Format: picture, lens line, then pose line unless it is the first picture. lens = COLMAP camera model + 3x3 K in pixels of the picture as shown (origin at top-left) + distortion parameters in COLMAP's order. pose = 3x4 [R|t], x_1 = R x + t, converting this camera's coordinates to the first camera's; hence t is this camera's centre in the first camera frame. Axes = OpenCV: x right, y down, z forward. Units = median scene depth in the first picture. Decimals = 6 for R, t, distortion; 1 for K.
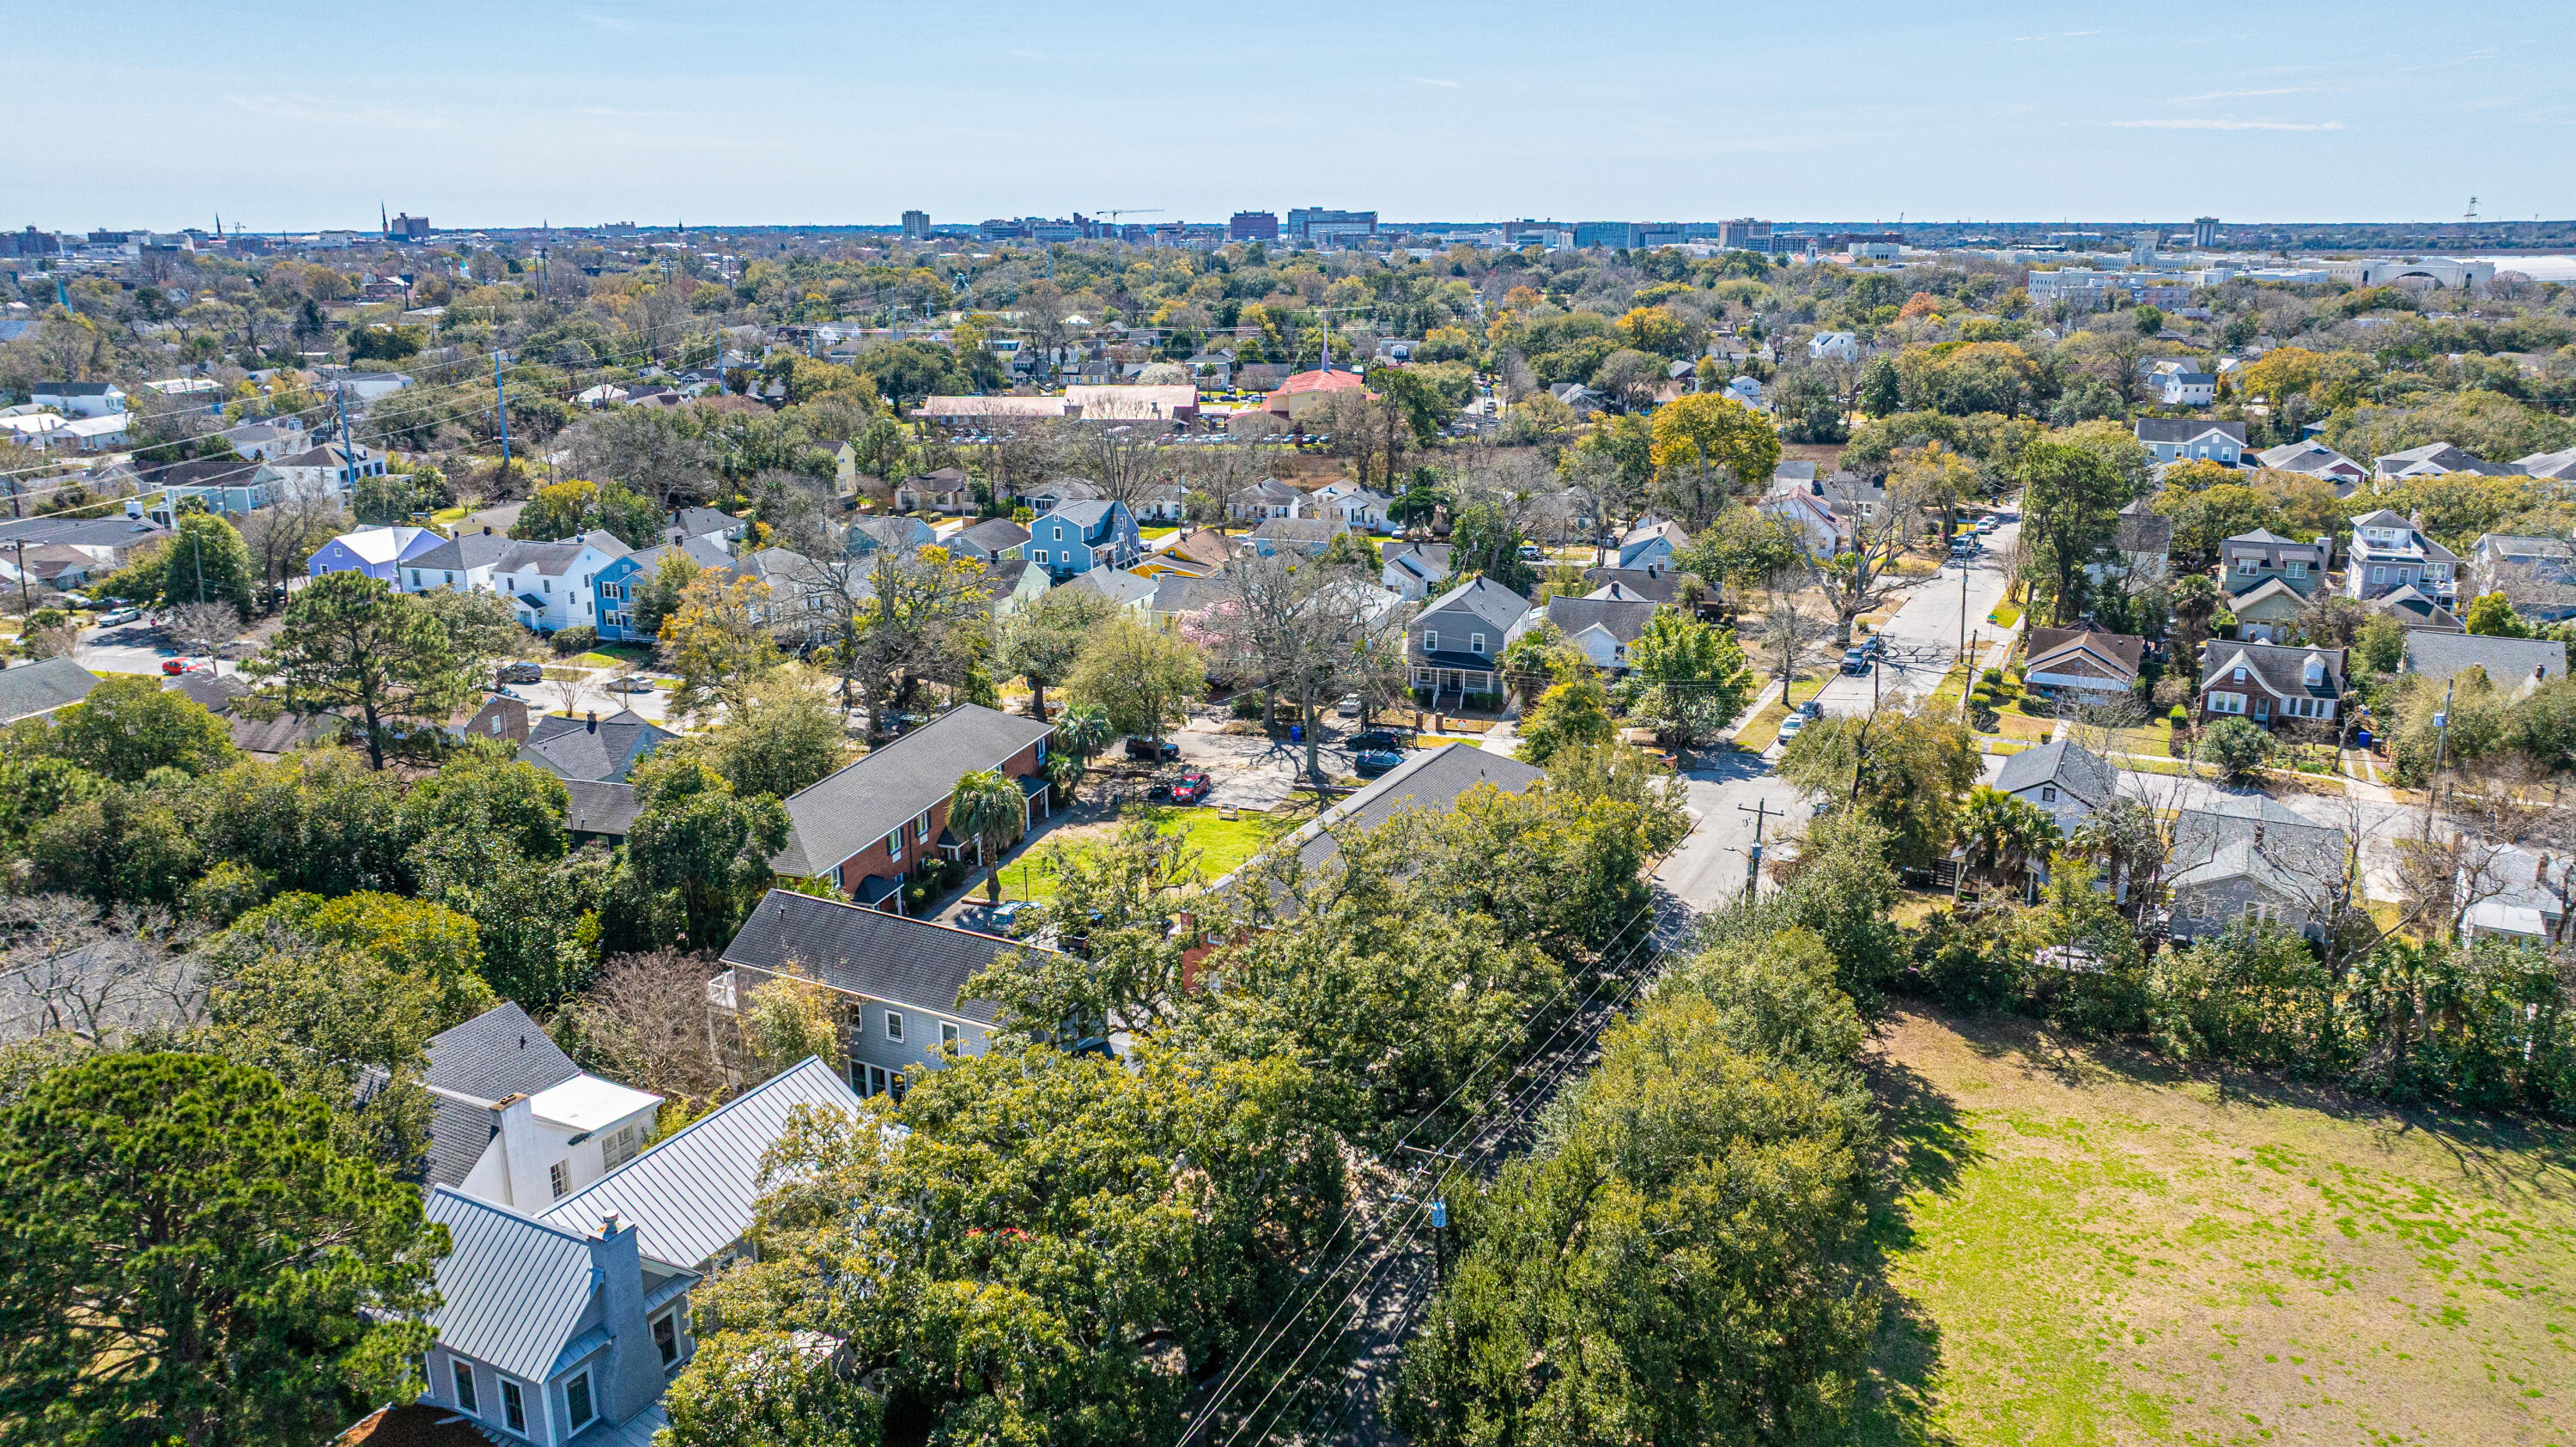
lens RADIAL K [[1806.1, 0, 1289.1], [0, 1806.1, 716.2], [0, 0, 1]] dist [-0.025035, 0.000151]
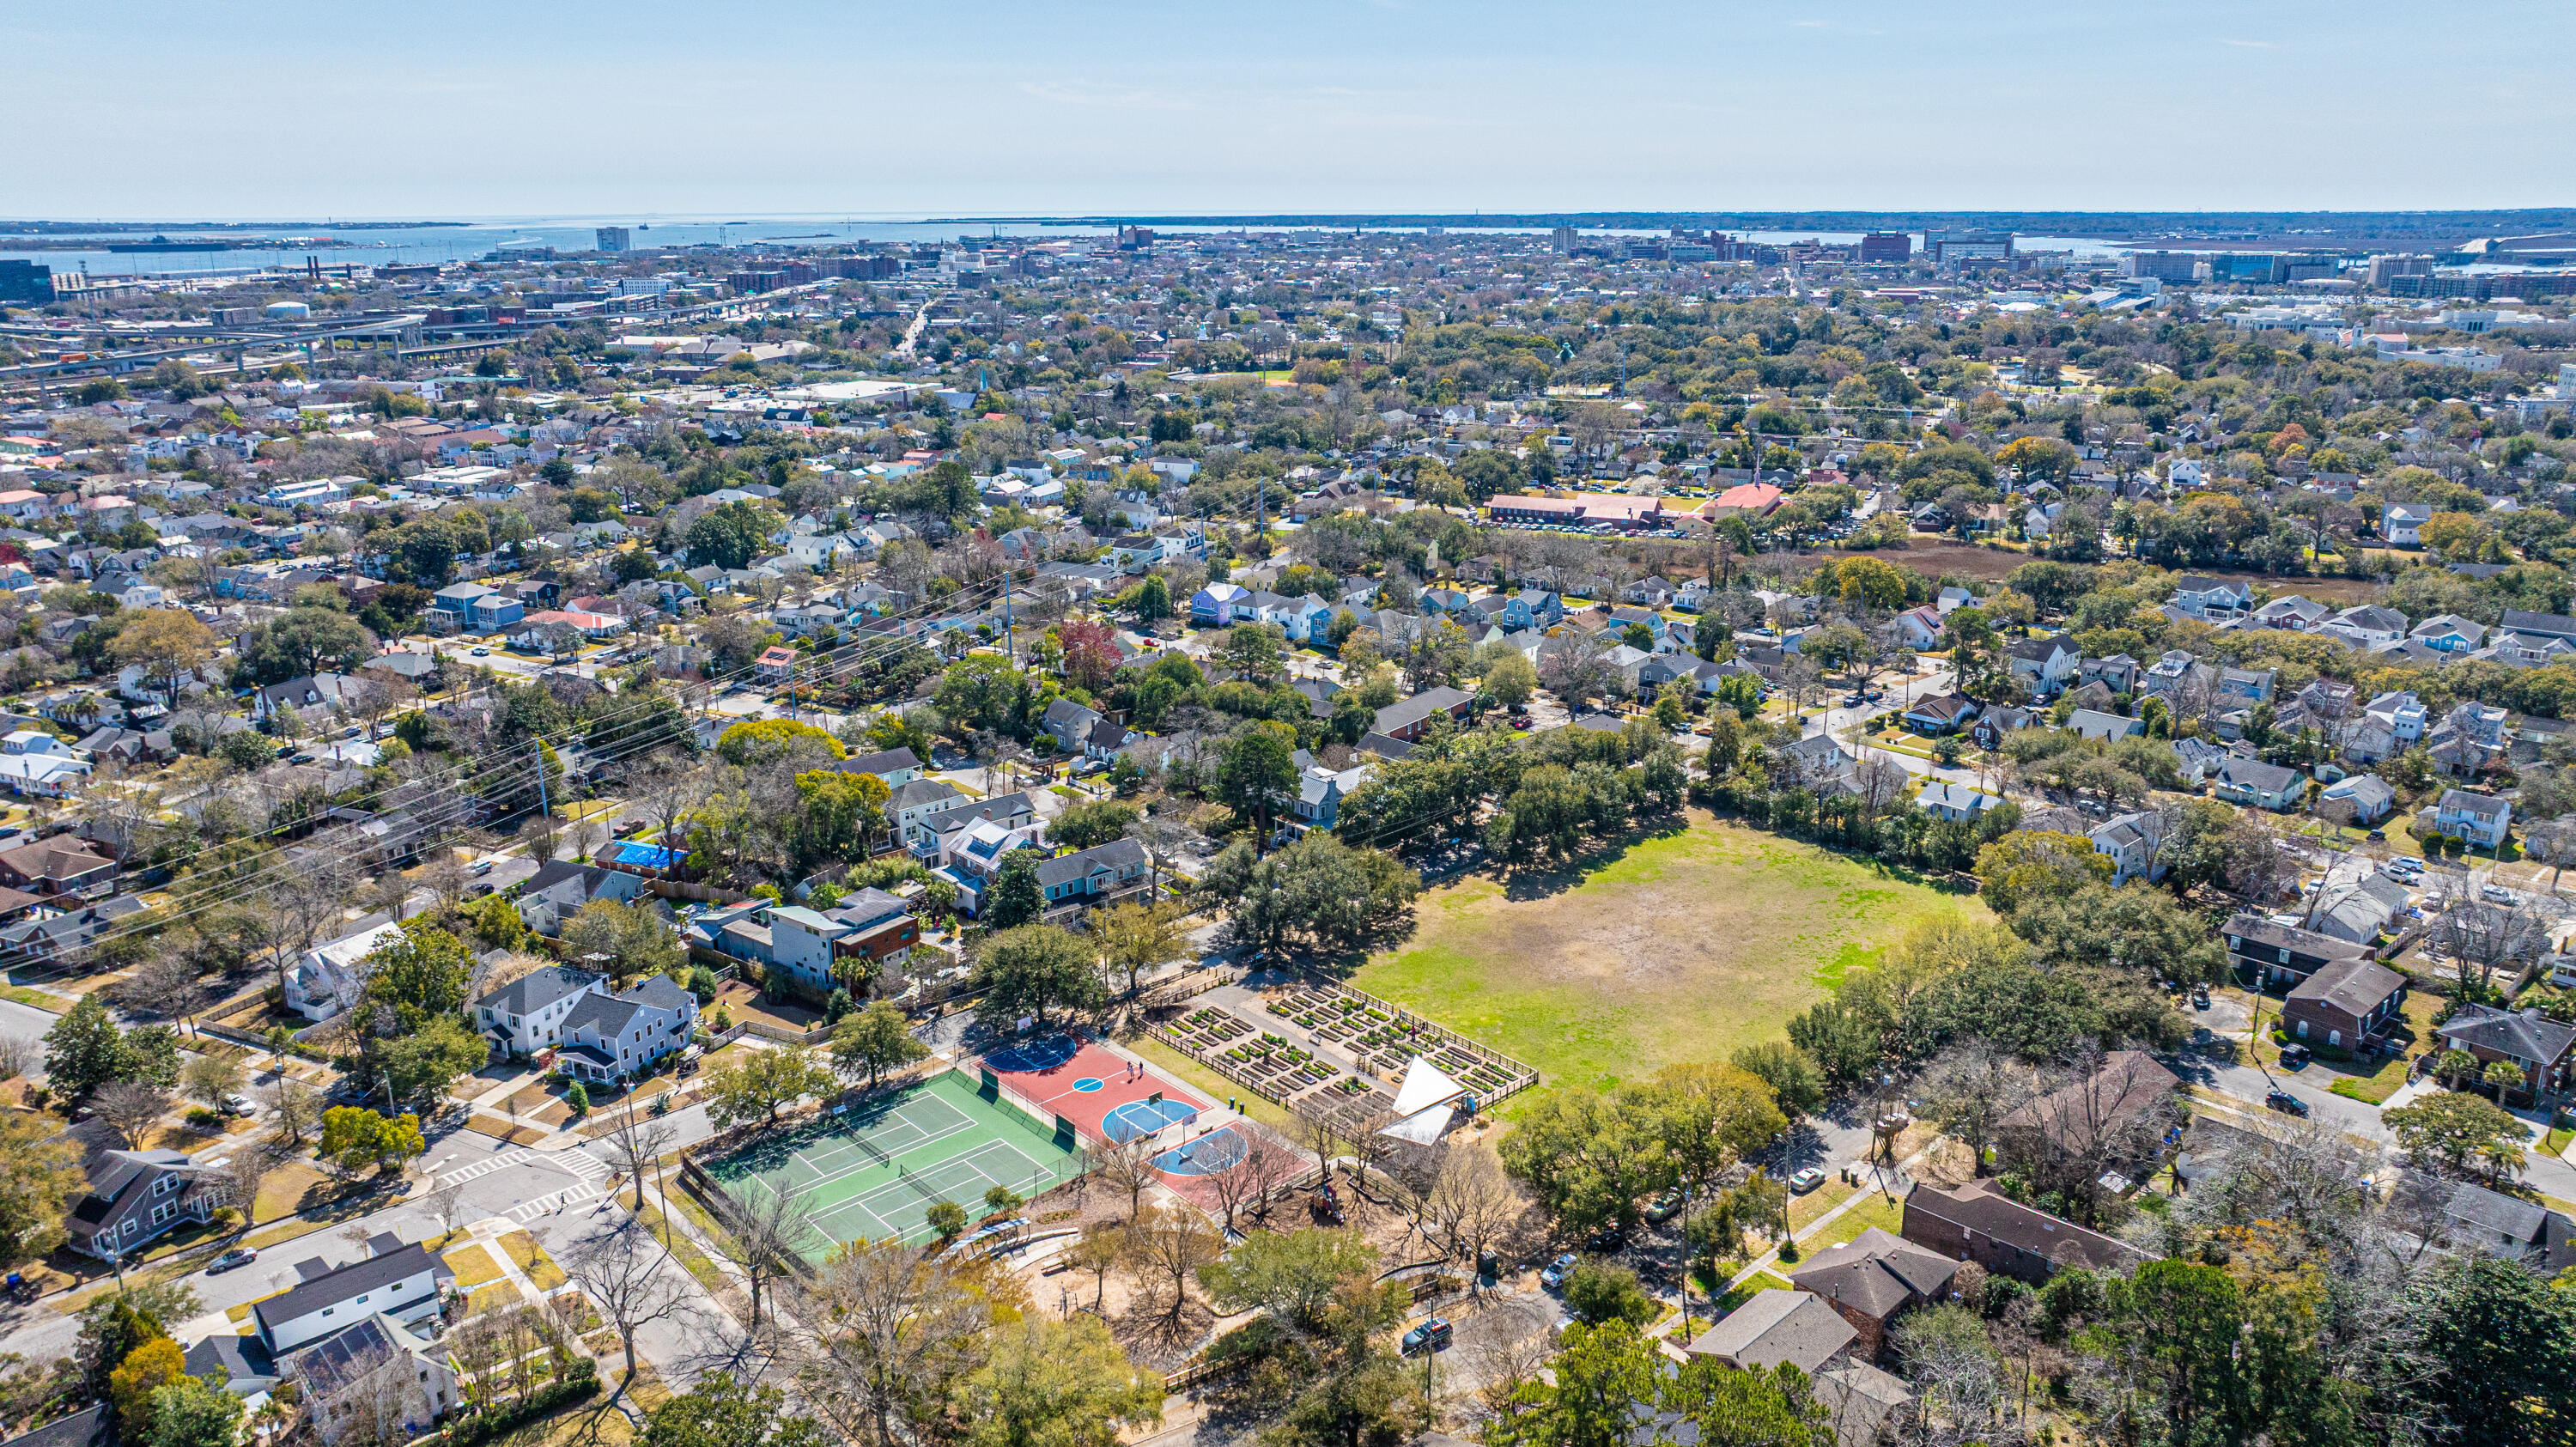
lens RADIAL K [[1806.1, 0, 1286.8], [0, 1806.1, 725.1], [0, 0, 1]] dist [-0.025035, 0.000151]
pose [[0.938116, 0.094887, -0.333068, 0.411052], [-0.089174, 0.995488, 0.032437, -0.011126], [0.334643, -0.000729, 0.942345, -1.329718]]
